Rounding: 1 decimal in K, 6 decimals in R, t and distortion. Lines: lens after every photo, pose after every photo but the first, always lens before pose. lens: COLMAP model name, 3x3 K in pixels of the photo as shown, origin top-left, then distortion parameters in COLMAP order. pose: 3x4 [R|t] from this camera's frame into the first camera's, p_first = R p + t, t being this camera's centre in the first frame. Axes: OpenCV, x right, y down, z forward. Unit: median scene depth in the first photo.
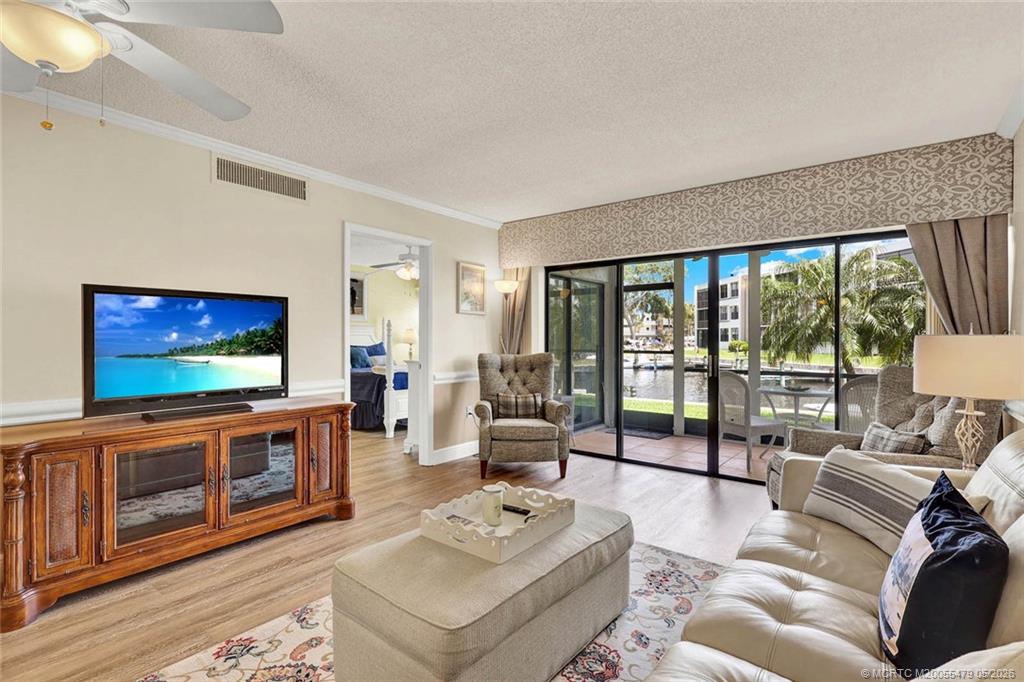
lens RADIAL K [[490.7, 0, 508.8], [0, 490.7, 339.3], [0, 0, 1]] dist [-0.003874, 0.006414]
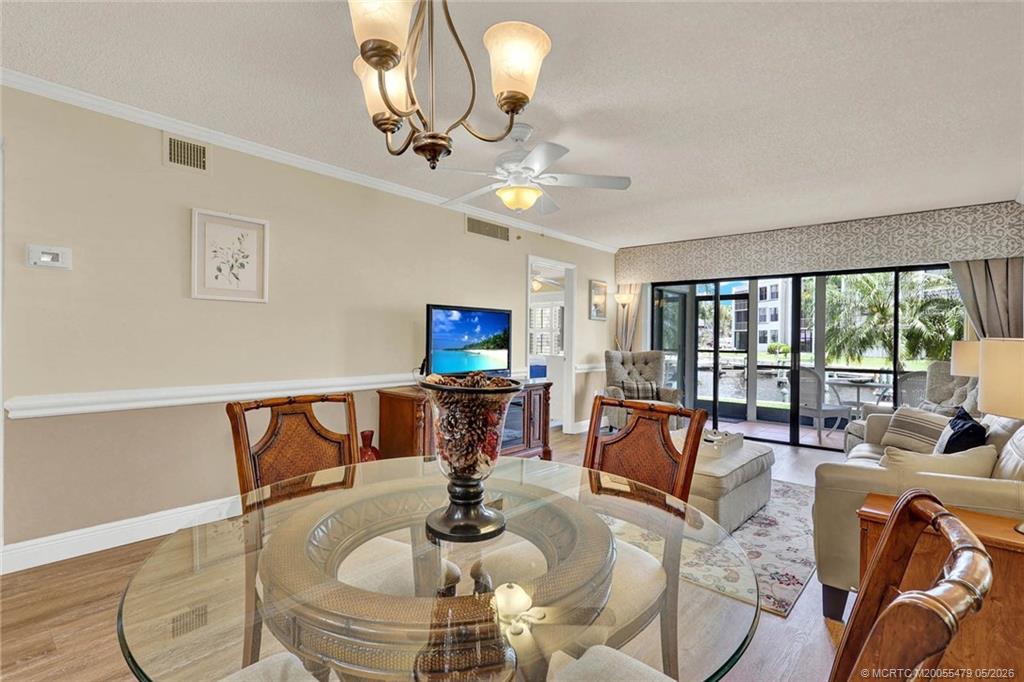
lens RADIAL K [[490.7, 0, 508.9], [0, 490.7, 338.0], [0, 0, 1]] dist [-0.003874, 0.006414]
pose [[0.998281, 0.010629, -0.057641, -0.243976], [-0.010709, 0.999942, -0.001082, 0.000247], [0.057626, 0.001698, 0.998337, -0.317591]]
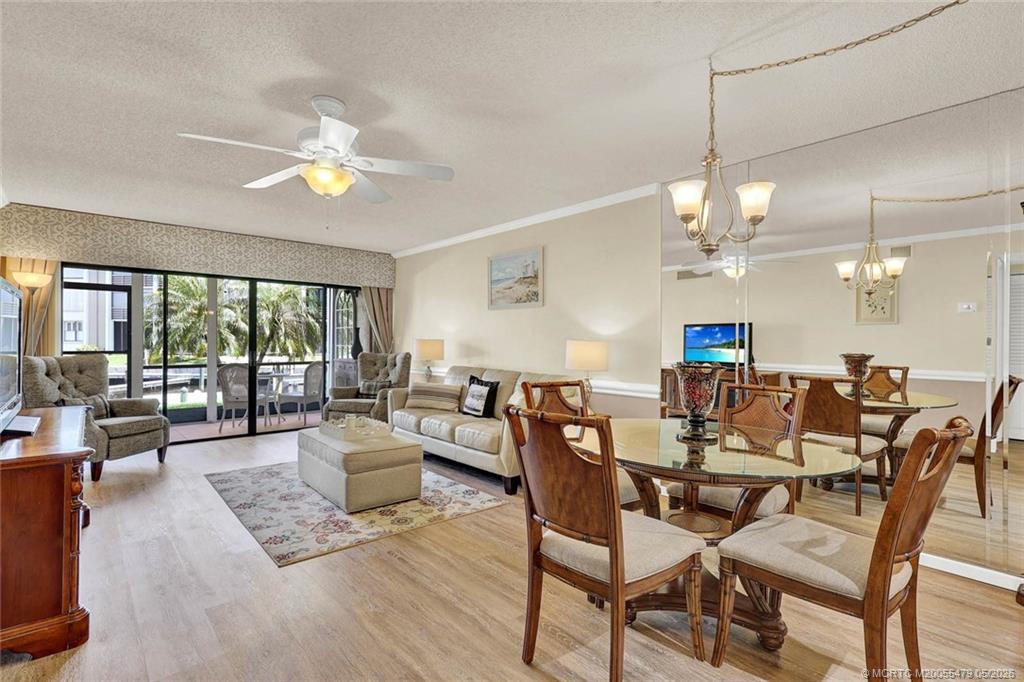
lens RADIAL K [[479.0, 0, 511.2], [0, 479.0, 343.0], [0, 0, 1]] dist [0.002304, 0.002979]
pose [[0.176593, -0.006952, 0.984259, -0.741833], [-0.004499, 0.999959, 0.007871, -0.005309], [-0.984274, -0.005818, 0.176554, 0.004194]]
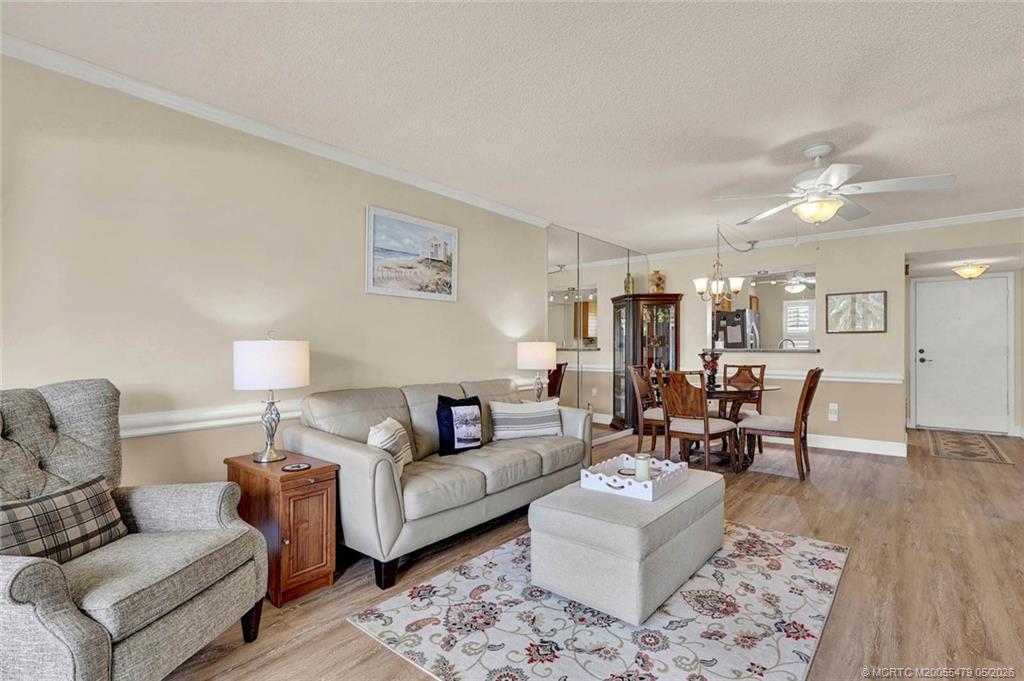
lens RADIAL K [[490.7, 0, 512.5], [0, 490.7, 340.1], [0, 0, 1]] dist [-0.003874, 0.006414]
pose [[-0.999842, -0.000118, 0.017798, 0.119330], [-0.000301, 0.999947, -0.010280, 0.001319], [-0.017796, -0.010283, -0.999789, 0.939885]]
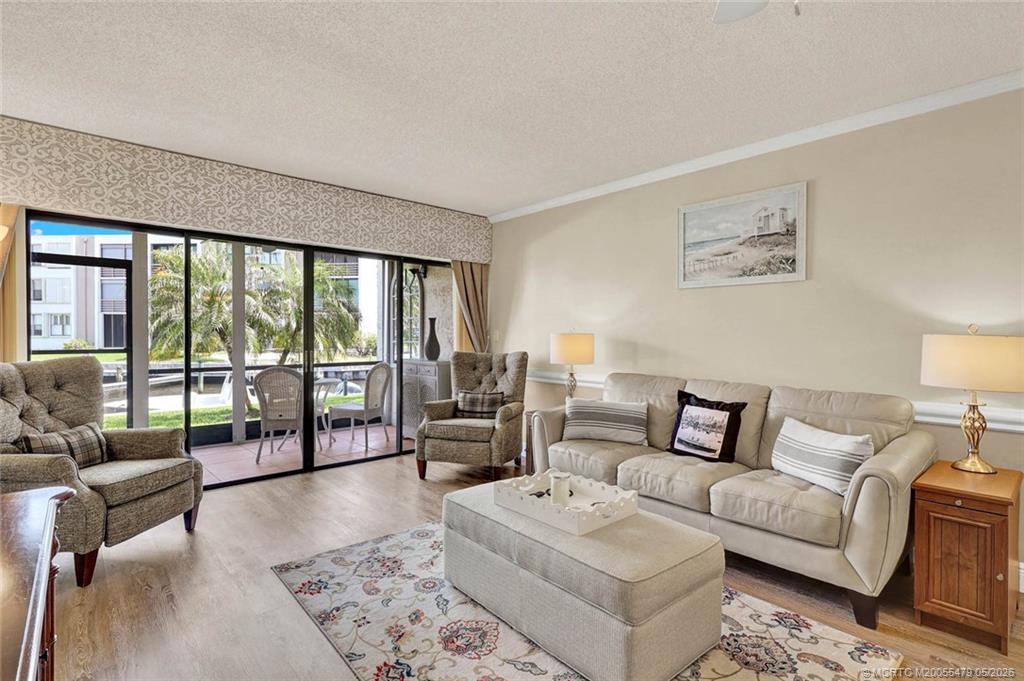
lens RADIAL K [[490.7, 0, 512.4], [0, 490.7, 341.3], [0, 0, 1]] dist [-0.003874, 0.006414]
pose [[0.172902, -0.014716, 0.984829, -0.443516], [-0.003972, 0.999870, 0.015638, -0.003342], [-0.984931, -0.006616, 0.172821, 0.370241]]
